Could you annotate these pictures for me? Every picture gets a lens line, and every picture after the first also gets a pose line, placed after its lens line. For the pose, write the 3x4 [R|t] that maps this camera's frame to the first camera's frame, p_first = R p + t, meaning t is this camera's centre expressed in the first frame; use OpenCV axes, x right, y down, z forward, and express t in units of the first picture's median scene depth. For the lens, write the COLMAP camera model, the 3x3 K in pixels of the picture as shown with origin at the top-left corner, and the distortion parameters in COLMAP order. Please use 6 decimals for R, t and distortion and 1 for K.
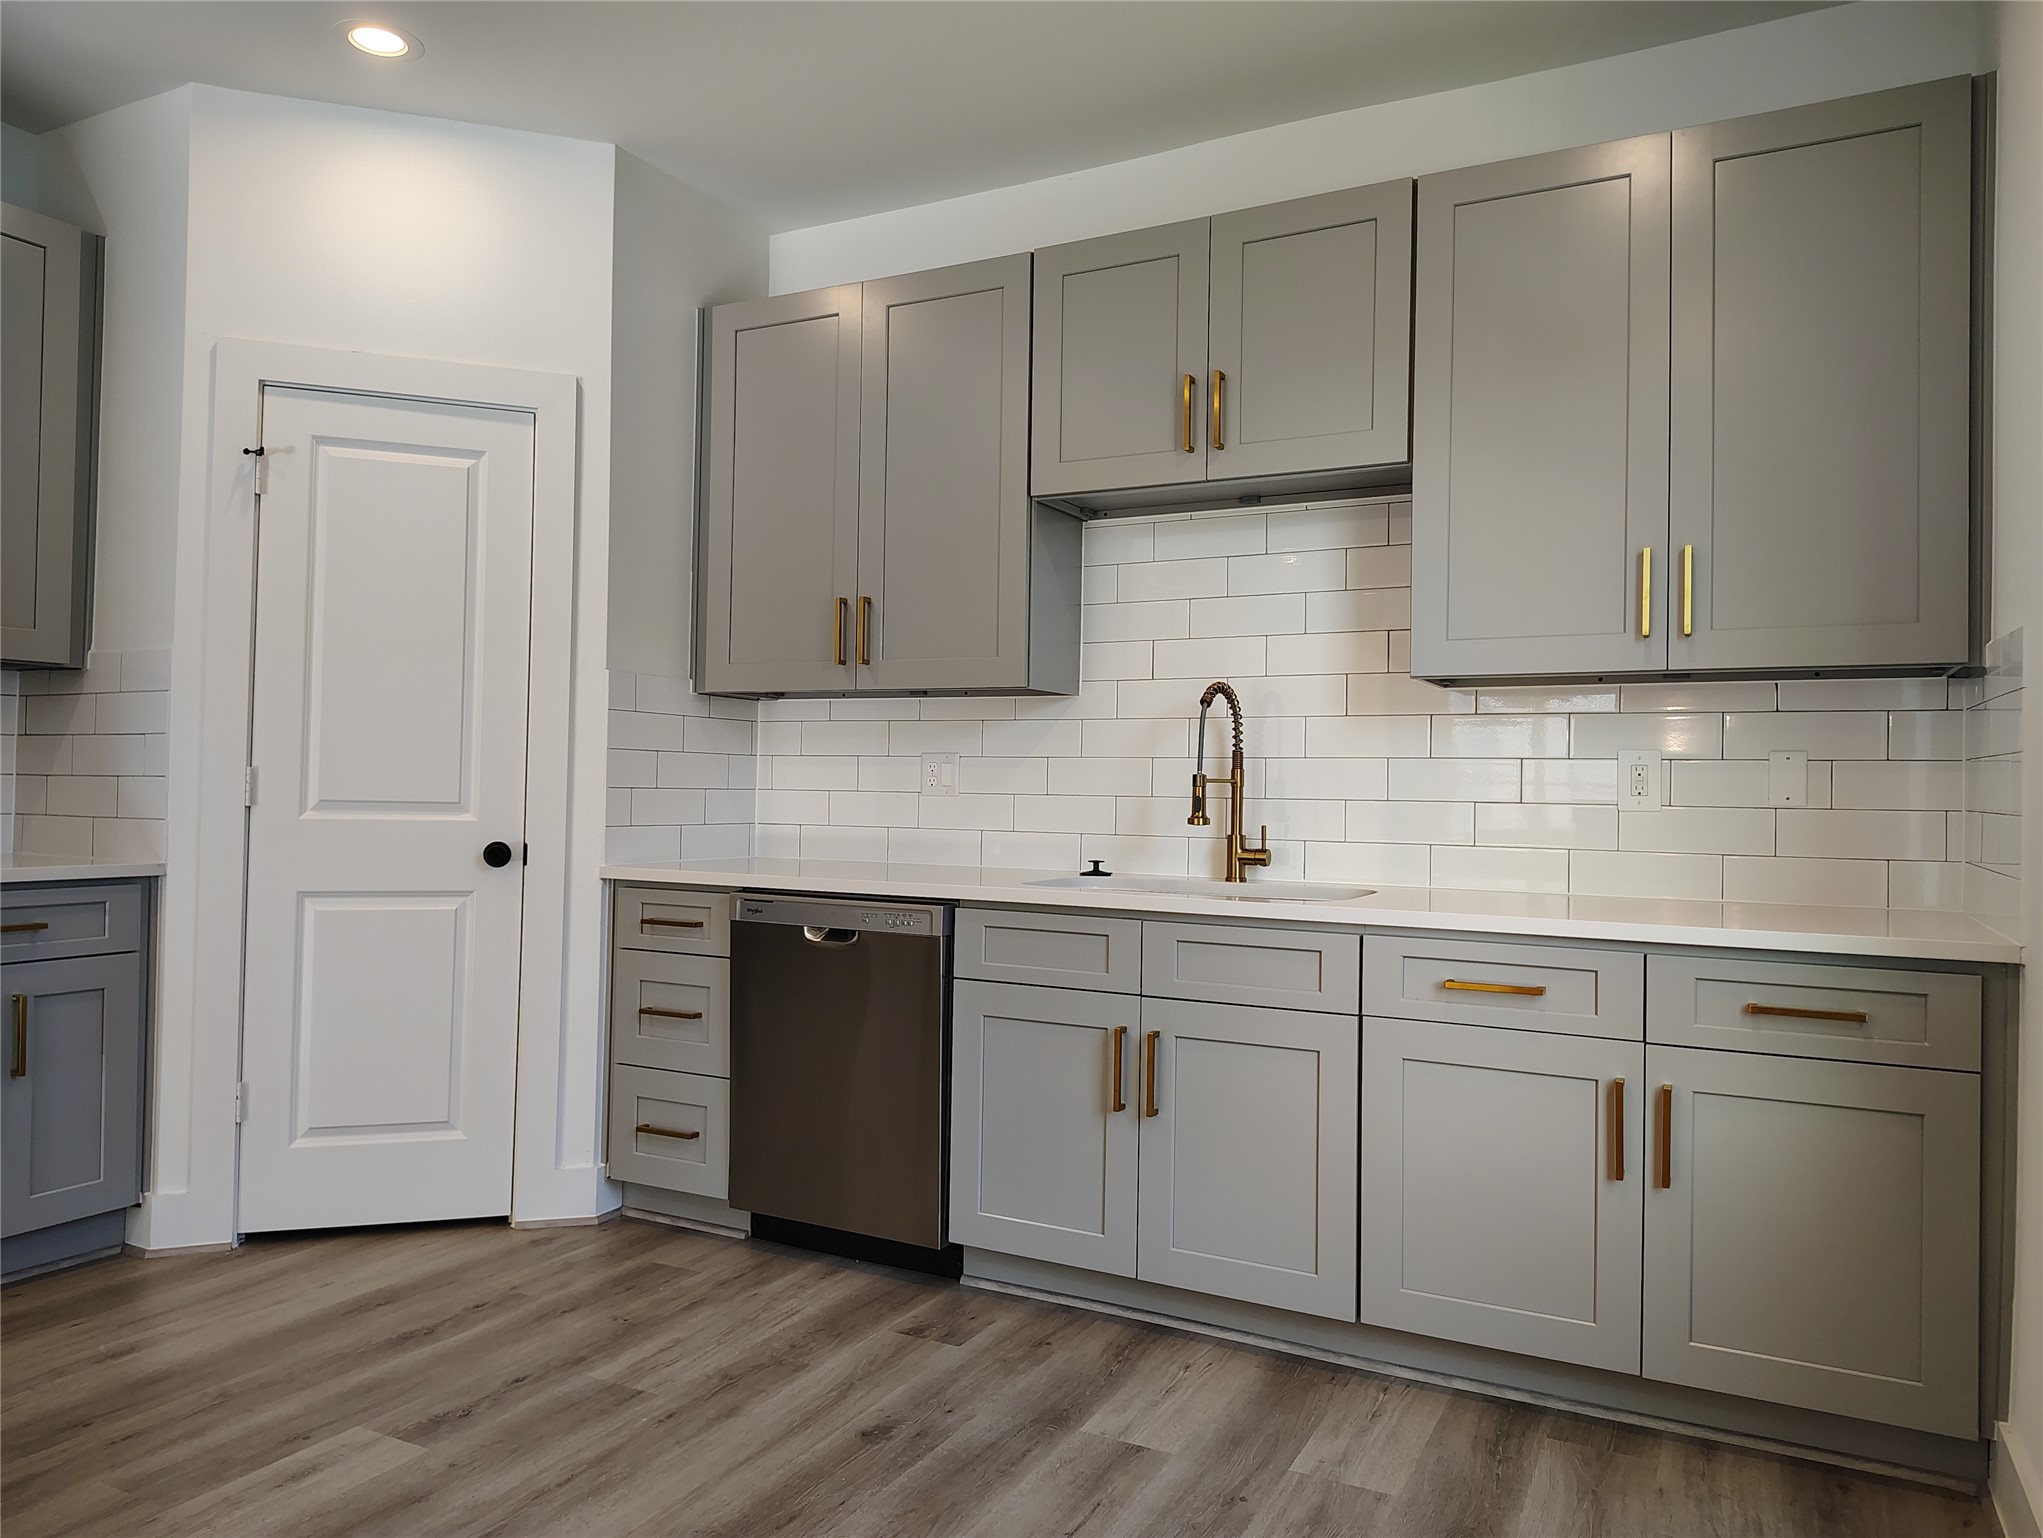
lens RADIAL K [[1410.8, 0, 1039.7], [0, 1410.8, 769.3], [0, 0, 1]] dist [0.023467, -0.032734]
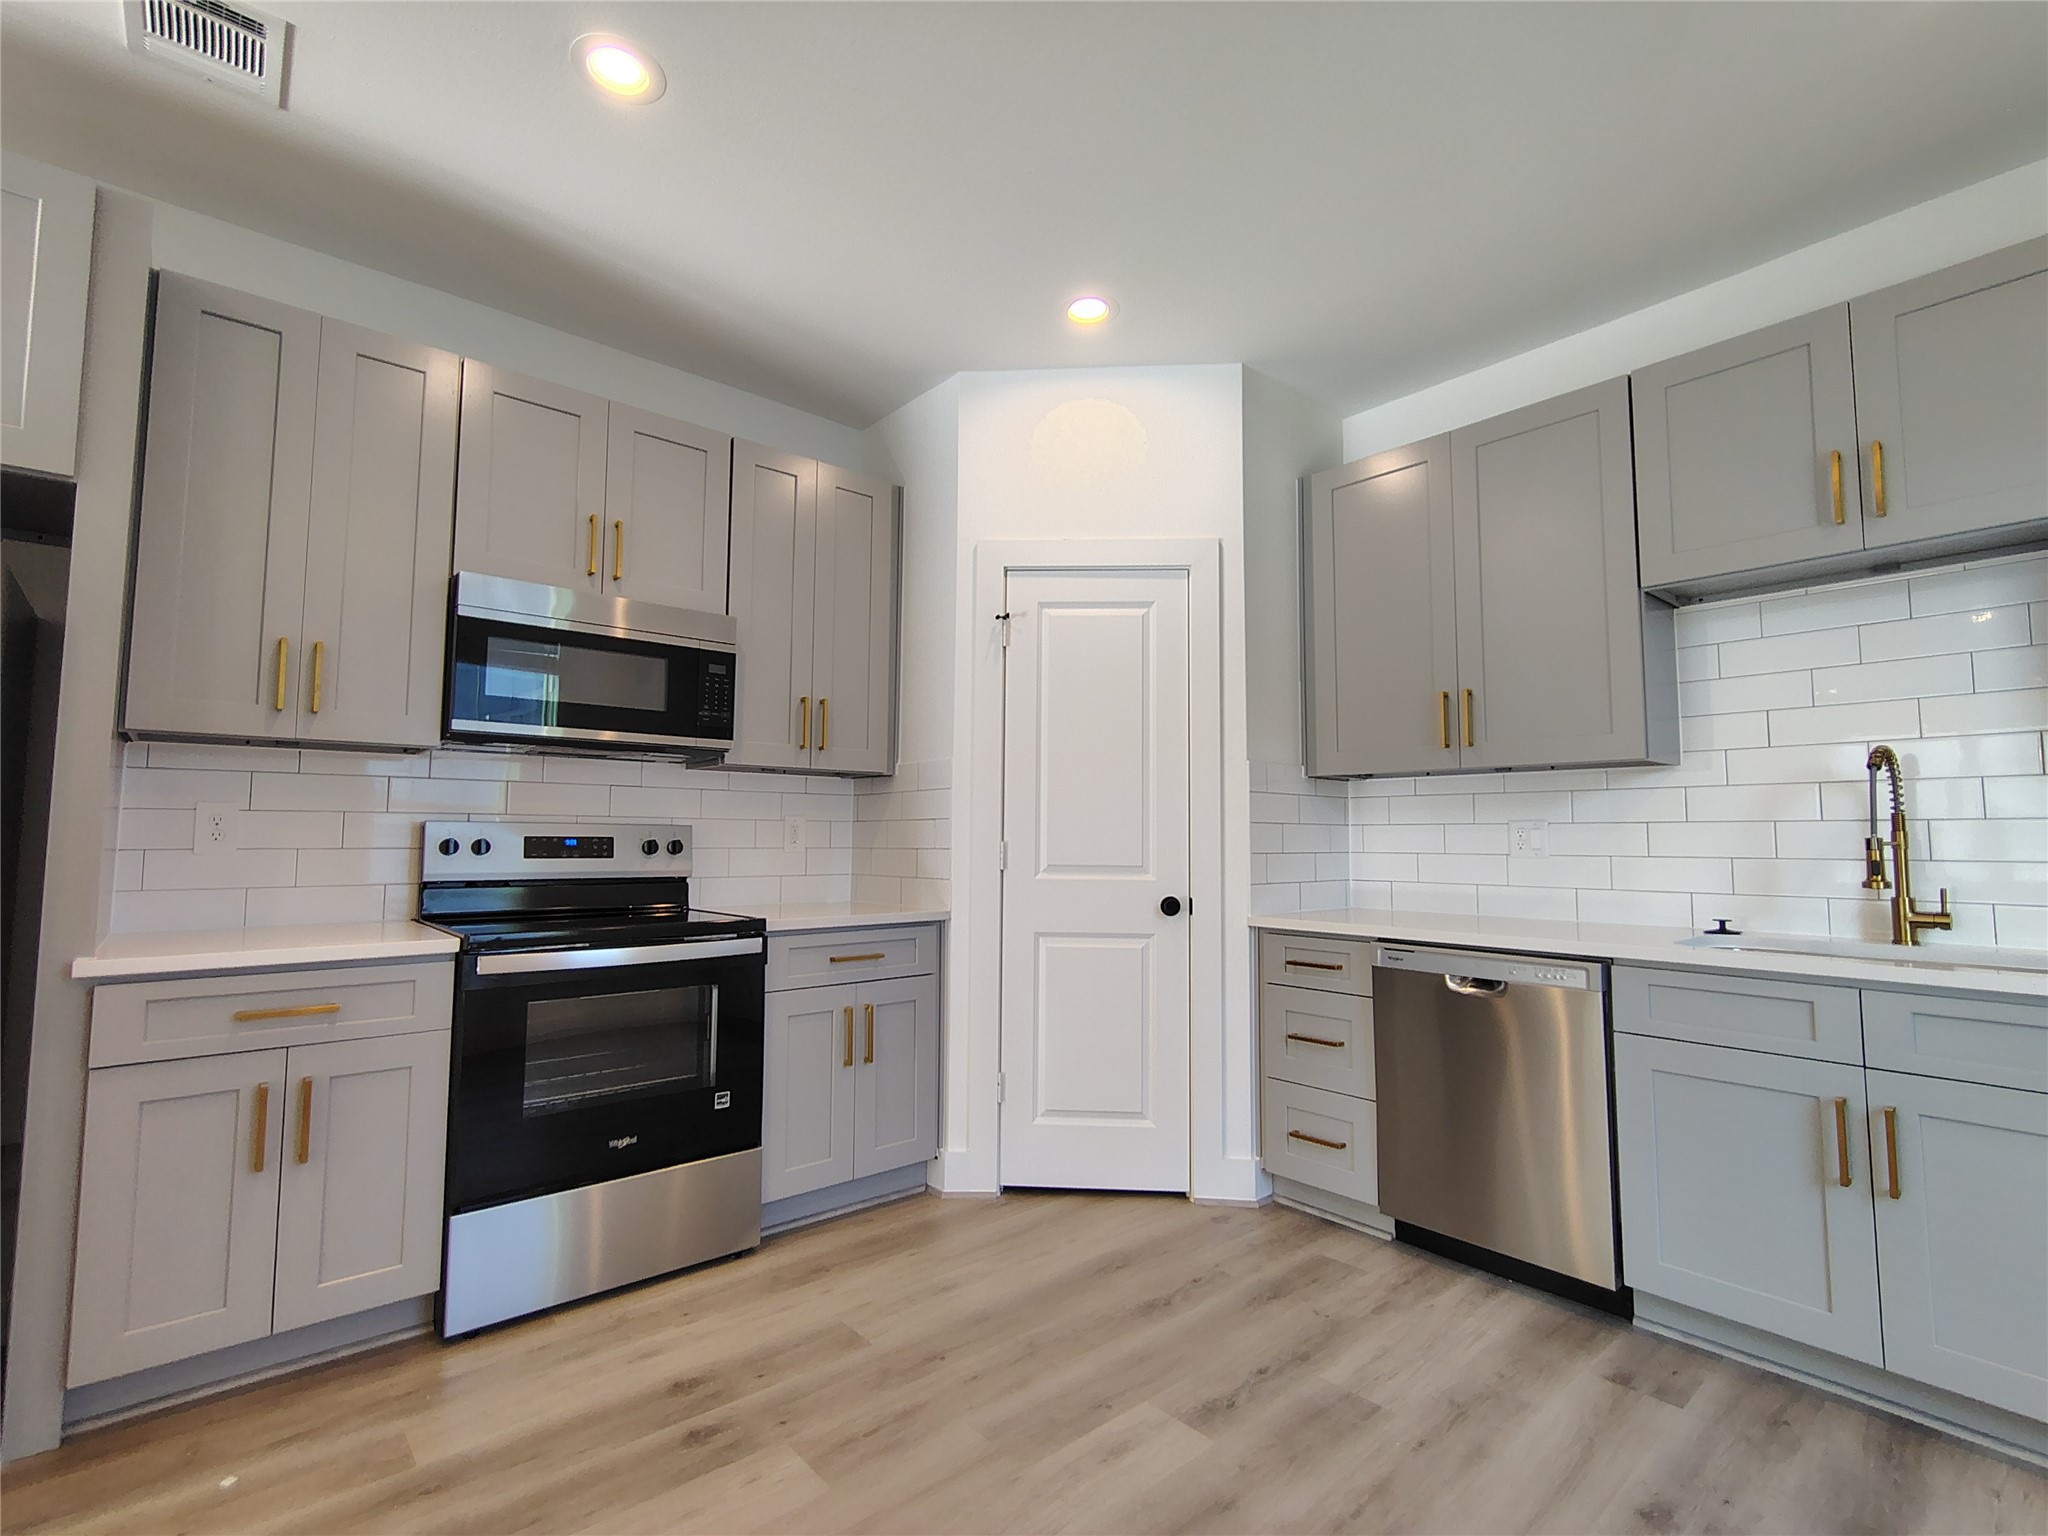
lens RADIAL K [[956.2, 0, 1023.8], [0, 956.2, 766.7], [0, 0, 1]] dist [-0.001127, 0.001910]
pose [[0.926158, -0.041060, -0.374895, -0.184294], [0.016497, 0.997515, -0.068498, -0.010194], [0.376776, 0.057255, 0.924533, 0.136667]]
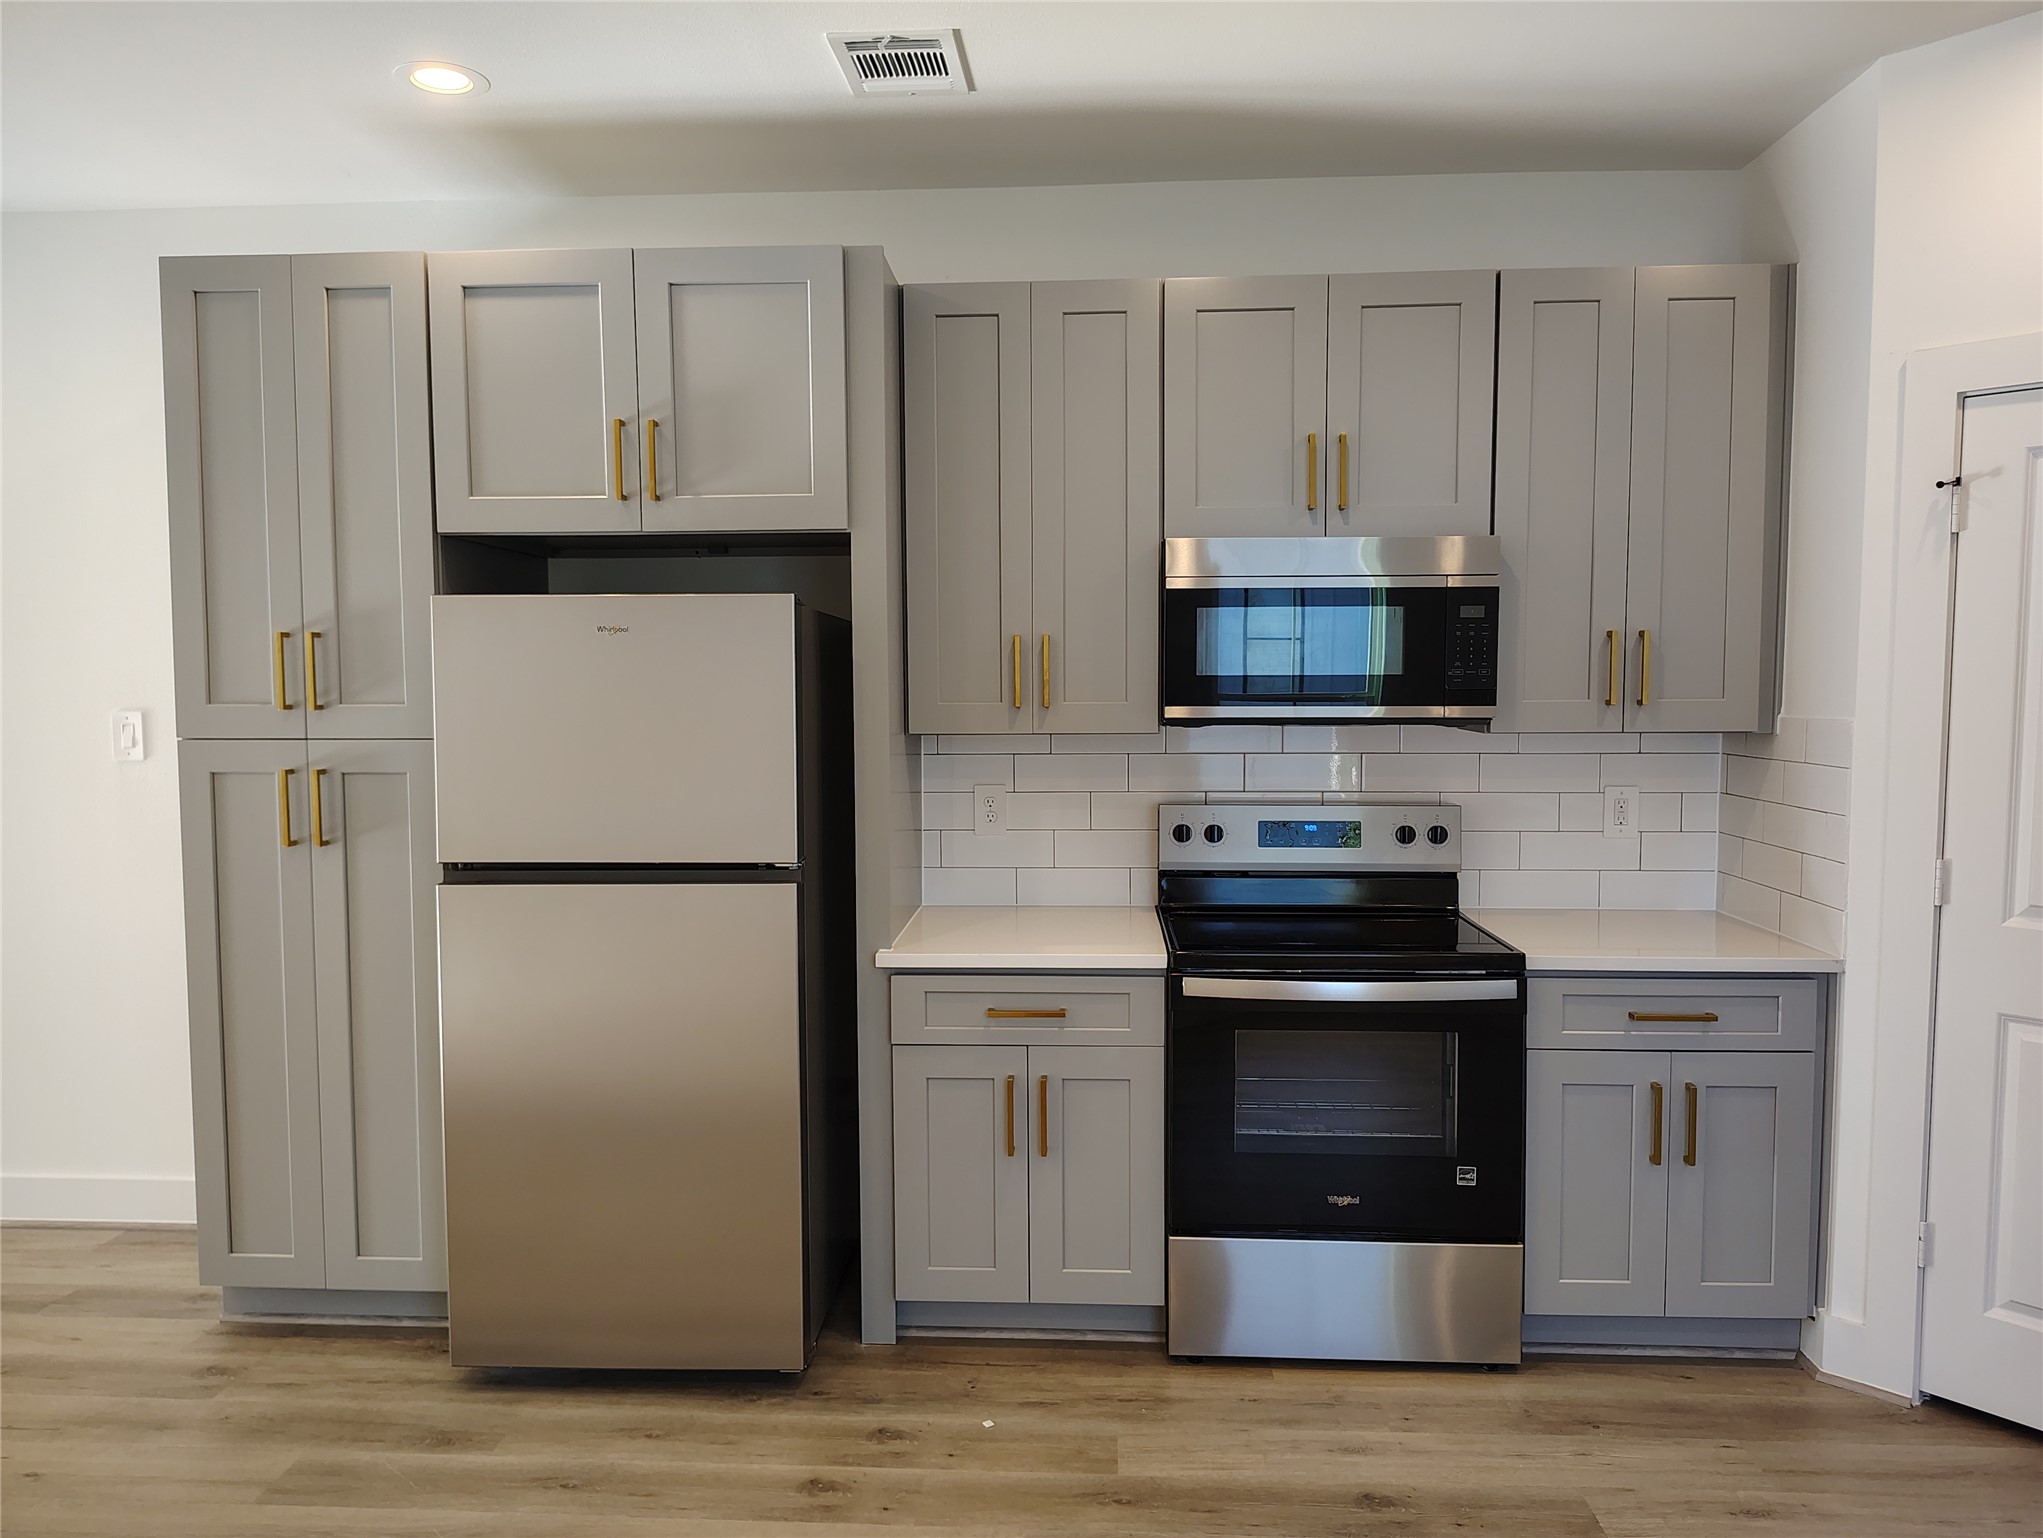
lens RADIAL K [[1406.5, 0, 1021.2], [0, 1406.5, 773.0], [0, 0, 1]] dist [0.046106, -0.061031]
pose [[0.399297, 0.042829, -0.915821, -0.003438], [0.024500, 0.998053, 0.057356, -0.115924], [0.916494, -0.045340, 0.397470, 0.163320]]
